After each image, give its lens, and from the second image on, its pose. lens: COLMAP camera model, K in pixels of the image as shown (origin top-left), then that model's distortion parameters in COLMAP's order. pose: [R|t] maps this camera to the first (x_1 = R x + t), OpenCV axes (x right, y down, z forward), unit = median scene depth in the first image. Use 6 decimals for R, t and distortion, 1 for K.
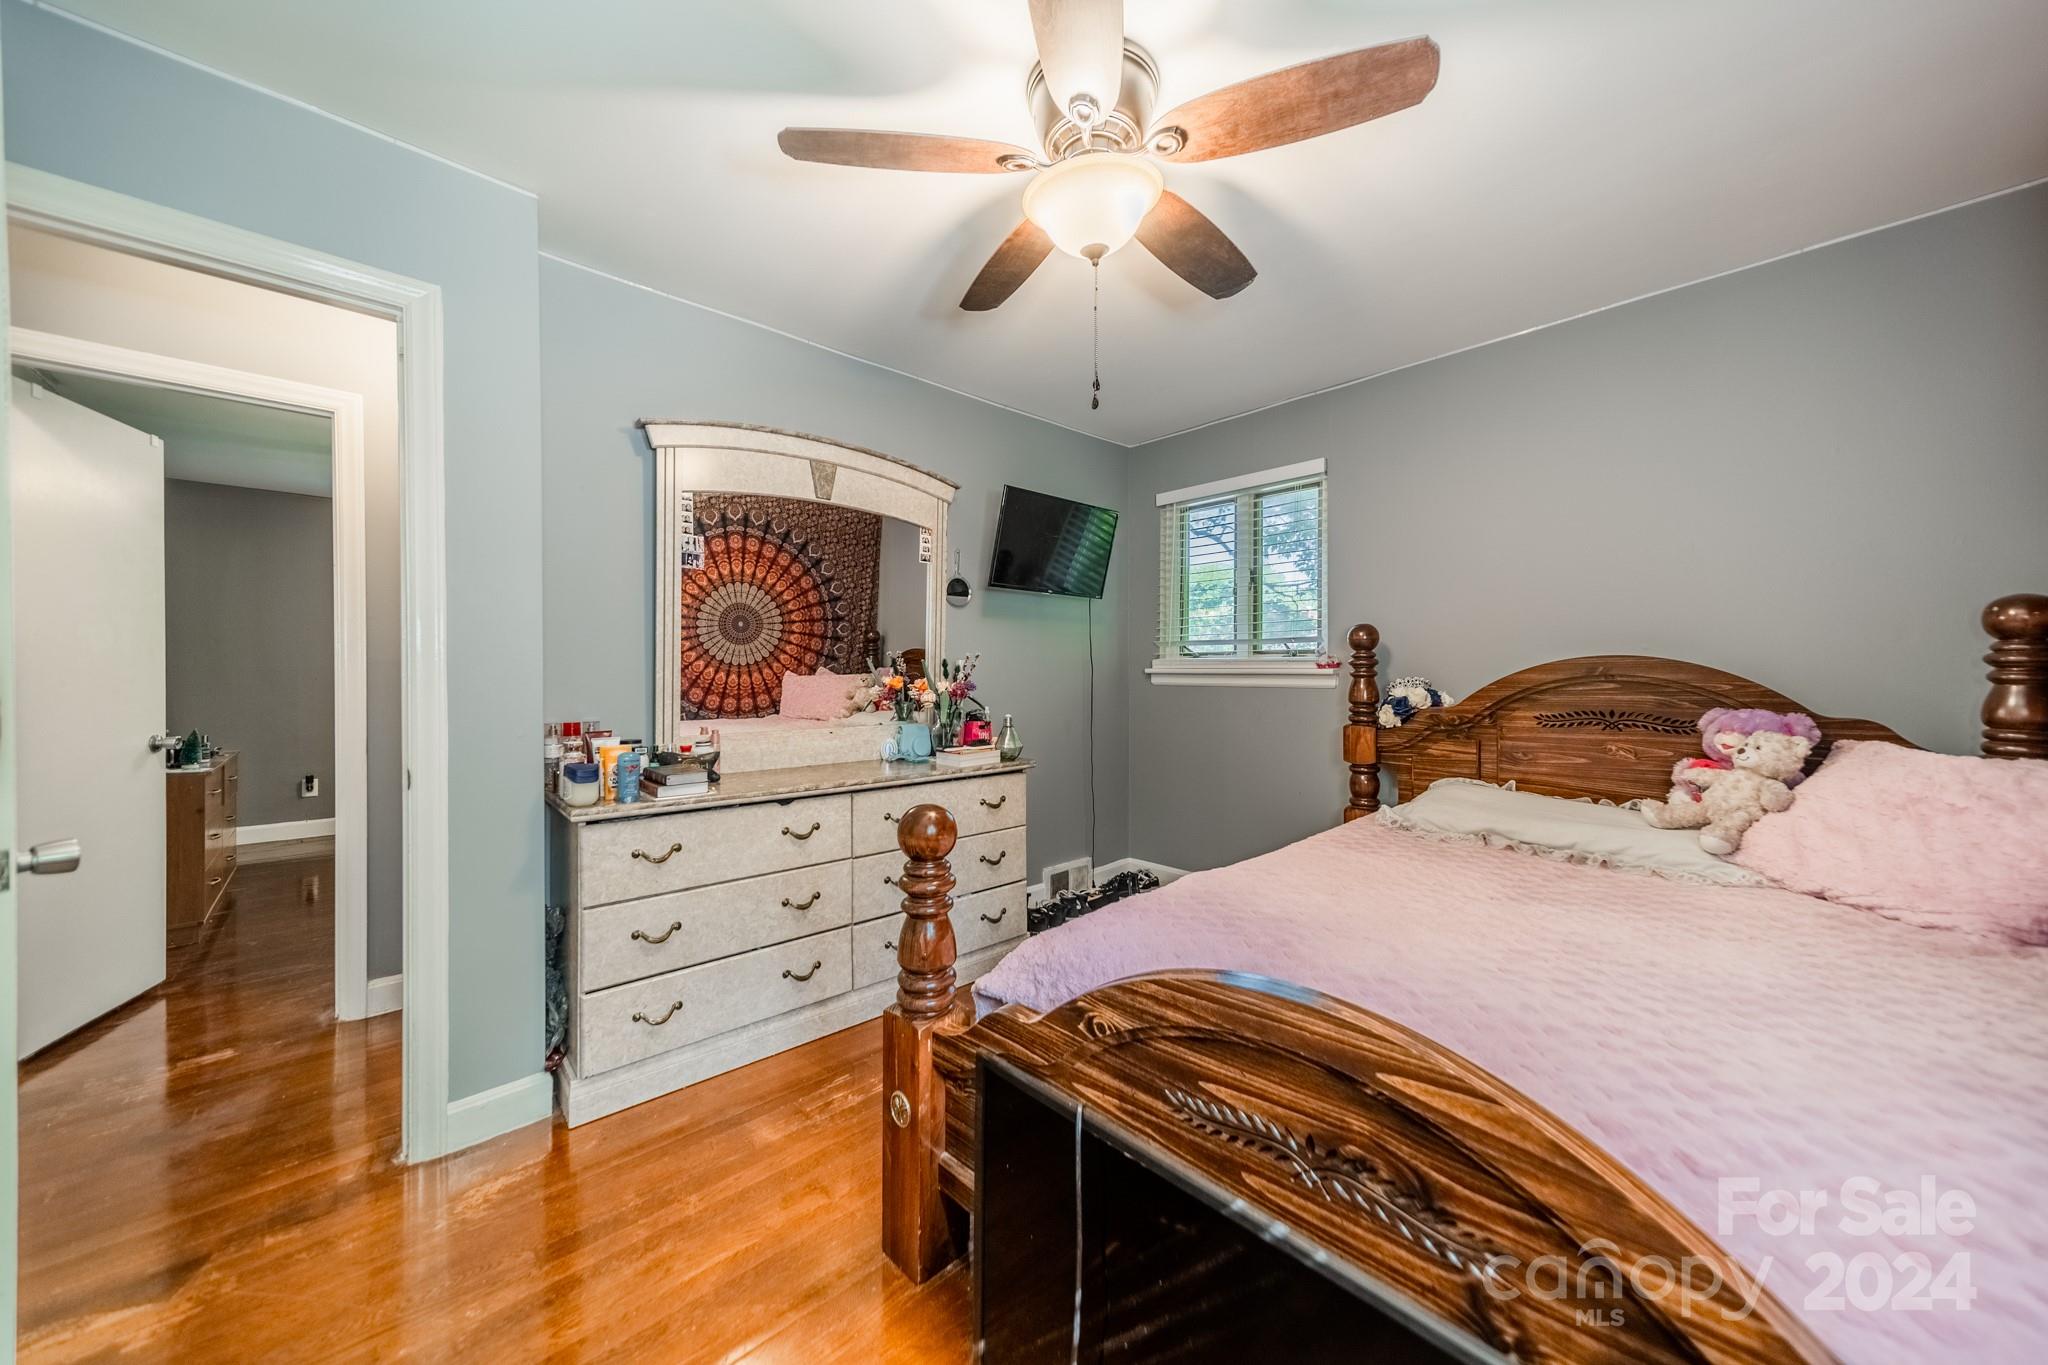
lens RADIAL K [[721.7, 0, 1030.1], [0, 721.7, 660.5], [0, 0, 1]] dist [0.007866, -0.000049]
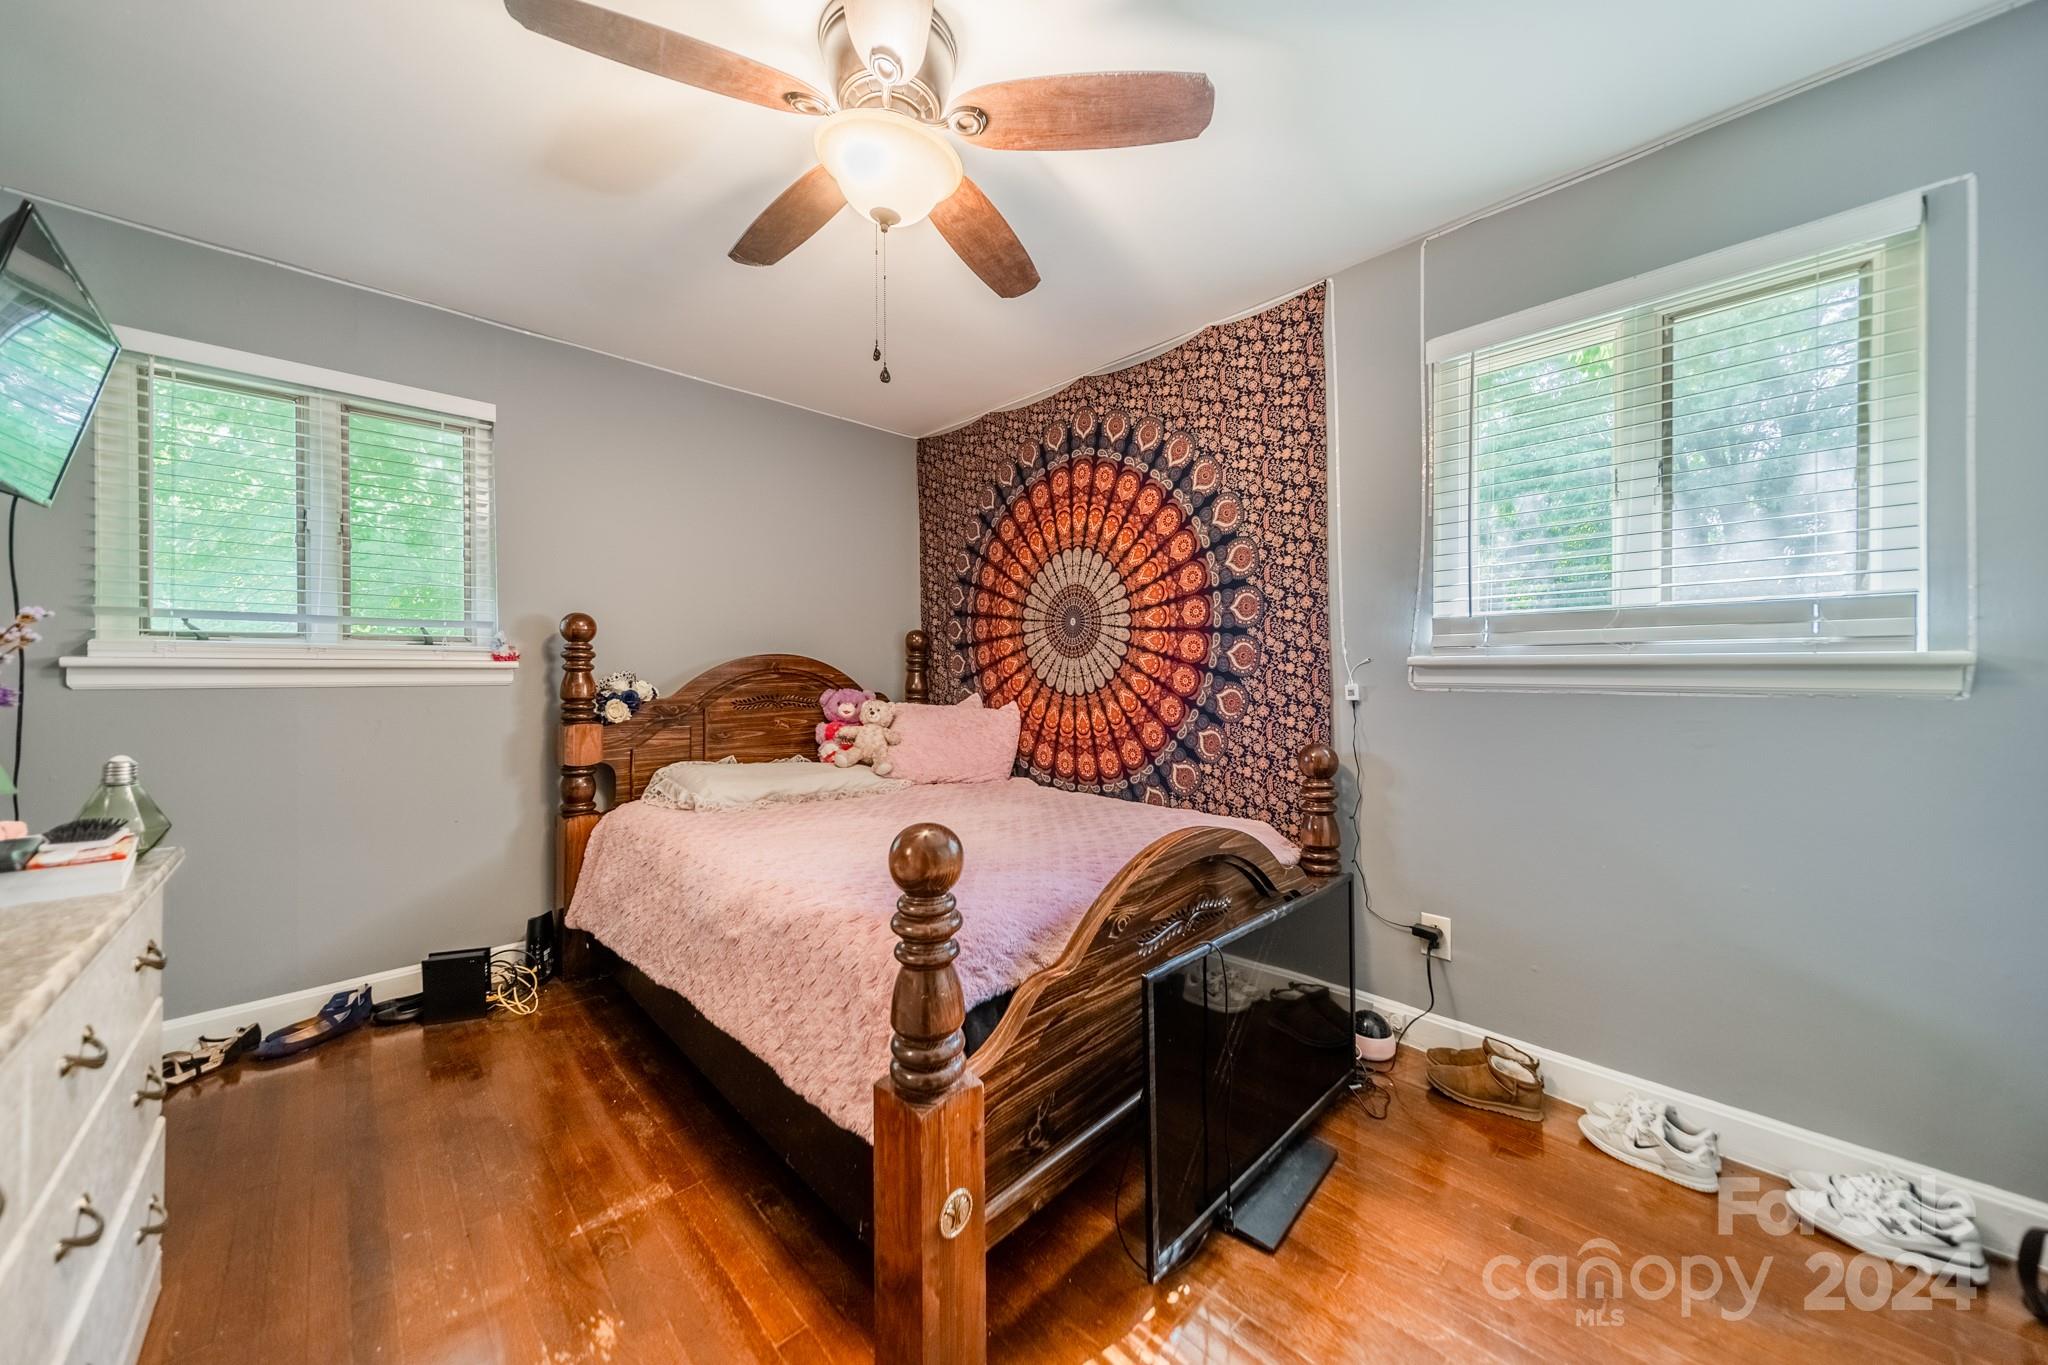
lens RADIAL K [[721.7, 0, 1030.1], [0, 721.7, 660.5], [0, 0, 1]] dist [0.007866, -0.000049]
pose [[-0.007494, 0.010465, 0.999917, -0.480074], [-0.016836, 0.999802, -0.010590, 0.009970], [-0.999830, -0.016914, -0.007316, 0.452303]]
